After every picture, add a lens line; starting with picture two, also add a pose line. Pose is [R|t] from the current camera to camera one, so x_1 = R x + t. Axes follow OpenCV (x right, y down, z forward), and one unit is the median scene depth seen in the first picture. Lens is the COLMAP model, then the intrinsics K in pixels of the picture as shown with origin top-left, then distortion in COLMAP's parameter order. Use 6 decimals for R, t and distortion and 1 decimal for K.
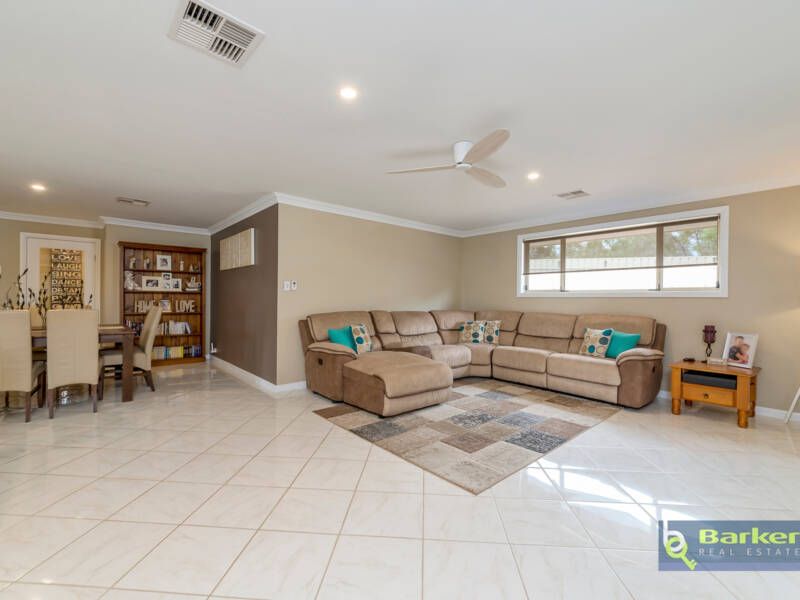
lens RADIAL K [[359.8, 0, 399.6], [0, 359.8, 303.3], [0, 0, 1]] dist [-0.000943, -0.001902]
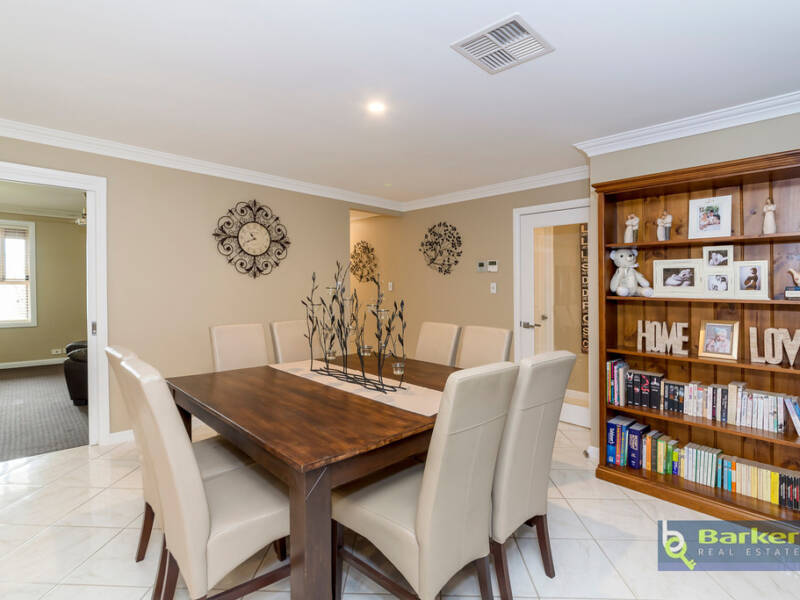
lens RADIAL K [[405.1, 0, 402.7], [0, 405.1, 281.3], [0, 0, 1]] dist [-0.012433, 0.000168]
pose [[0.048273, -0.025035, -0.998520, -0.345140], [-0.022154, 0.999413, -0.026128, -0.041974], [0.998588, 0.023383, 0.047690, 0.847662]]
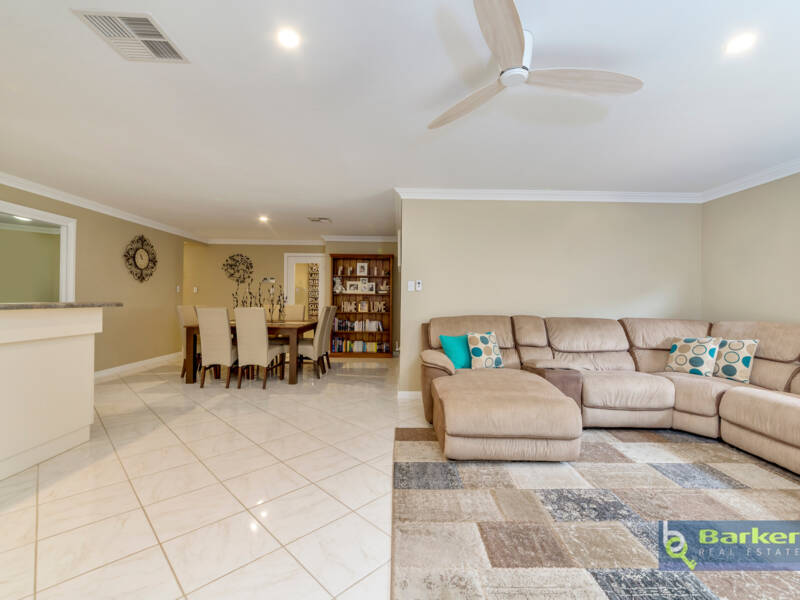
lens RADIAL K [[359.8, 0, 399.8], [0, 359.8, 302.2], [0, 0, 1]] dist [-0.000943, -0.001902]
pose [[0.756992, 0.004396, -0.653410, 0.247193], [-0.010708, 0.999927, -0.005677, -0.001194], [0.653337, 0.011294, 0.756983, 0.247982]]
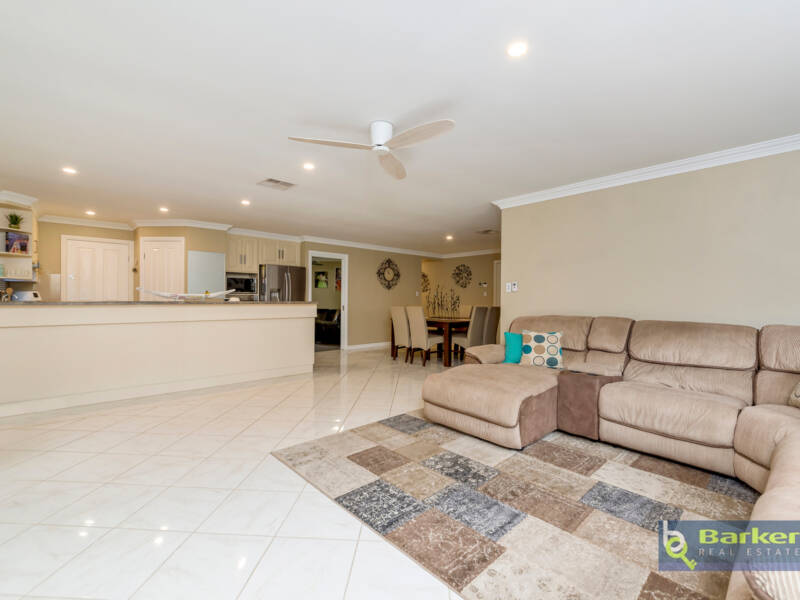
lens RADIAL K [[359.8, 0, 400.4], [0, 359.8, 301.8], [0, 0, 1]] dist [-0.000943, -0.001902]
pose [[0.026321, -0.002897, -0.999649, 0.628626], [-0.018295, 0.999827, -0.003379, 0.001153], [0.999486, 0.018377, 0.026263, 0.599678]]
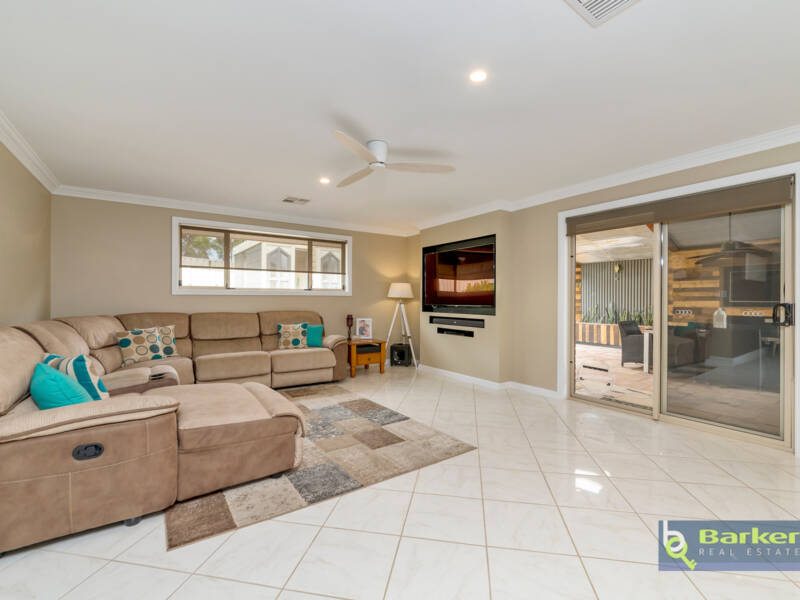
lens RADIAL K [[359.8, 0, 404.0], [0, 359.8, 300.1], [0, 0, 1]] dist [-0.000943, -0.001902]
pose [[0.103615, -0.009351, 0.994573, -0.472396], [0.010058, 0.999915, 0.008353, -0.007659], [-0.994567, 0.009138, 0.103700, 0.479584]]
